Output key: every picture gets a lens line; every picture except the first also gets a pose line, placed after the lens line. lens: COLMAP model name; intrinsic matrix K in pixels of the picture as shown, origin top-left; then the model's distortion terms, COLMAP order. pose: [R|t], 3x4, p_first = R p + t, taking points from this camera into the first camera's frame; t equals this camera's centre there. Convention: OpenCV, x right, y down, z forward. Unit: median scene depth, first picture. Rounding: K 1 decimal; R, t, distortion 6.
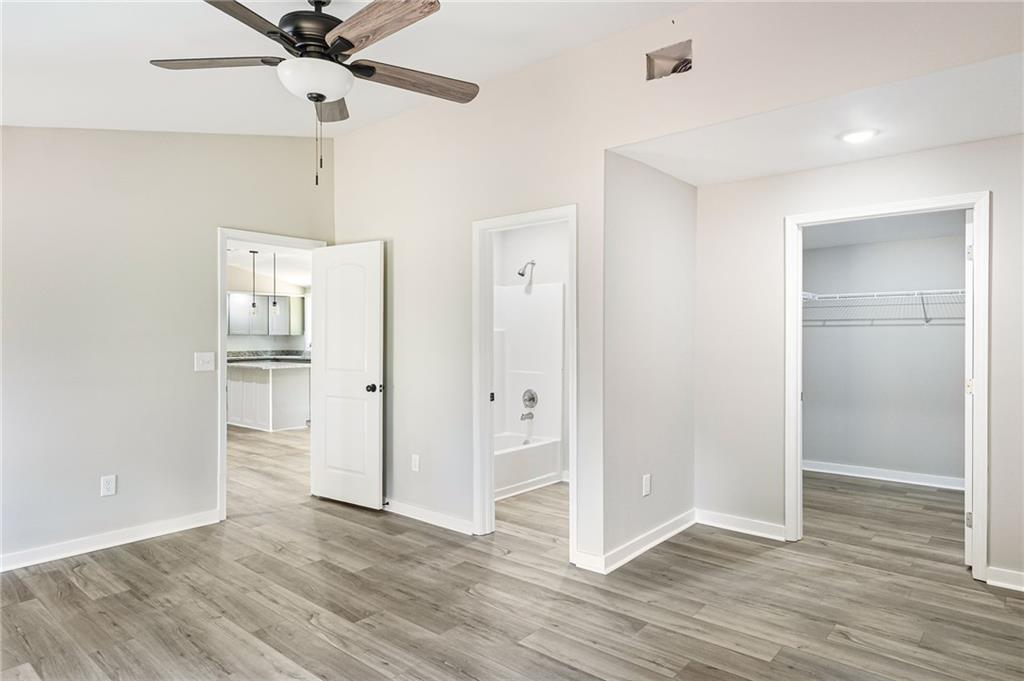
lens RADIAL K [[620.6, 0, 509.7], [0, 620.6, 337.1], [0, 0, 1]] dist [-0.003741, -0.008285]
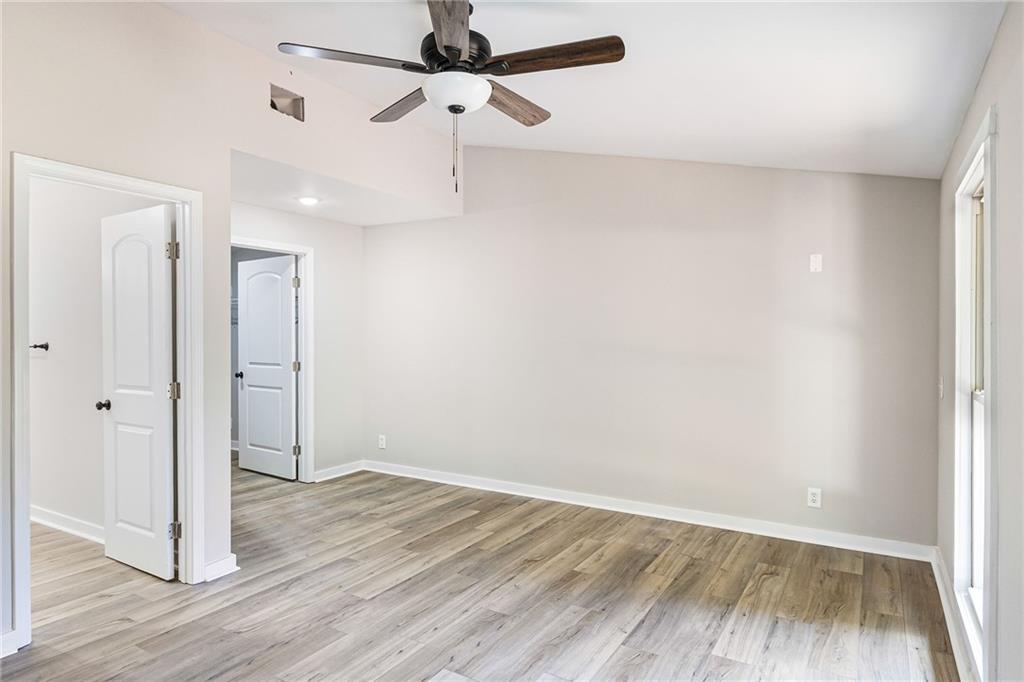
lens RADIAL K [[620.6, 0, 507.3], [0, 620.6, 337.2], [0, 0, 1]] dist [-0.003741, -0.008285]
pose [[-0.173699, -0.009384, 0.984754, -0.856832], [0.003876, 0.999940, 0.010212, -0.009113], [-0.984791, 0.005591, -0.173652, 0.683317]]
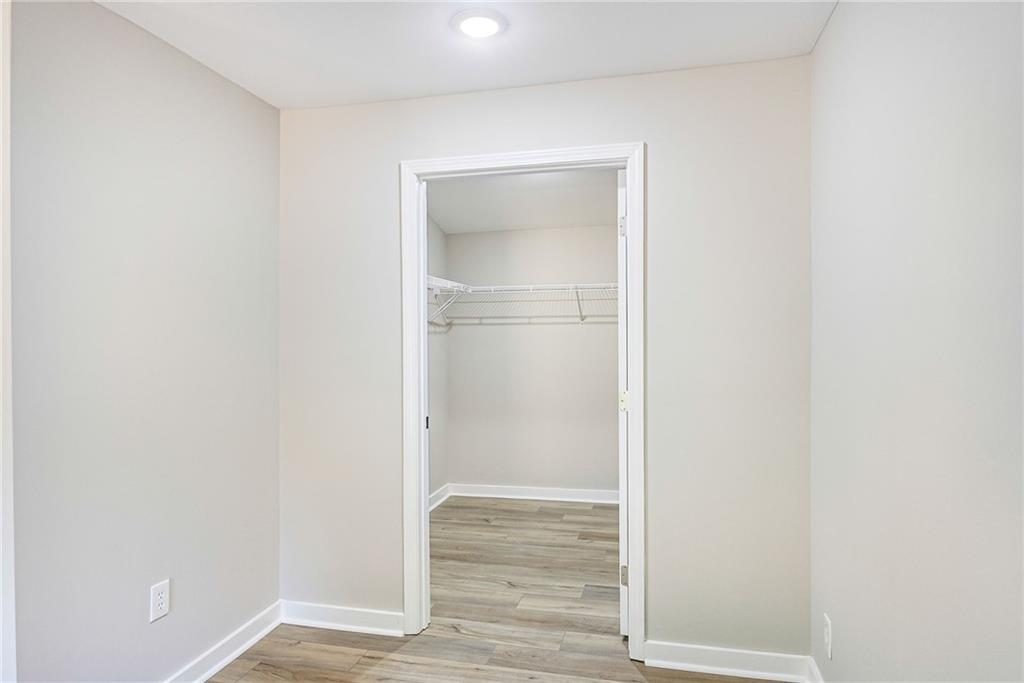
lens RADIAL K [[620.6, 0, 511.8], [0, 620.6, 340.2], [0, 0, 1]] dist [-0.003741, -0.008285]
pose [[0.893415, -0.008449, 0.449152, 0.255465], [0.006862, 0.999963, 0.005162, -0.000589], [-0.449179, -0.001530, 0.893440, 0.346722]]
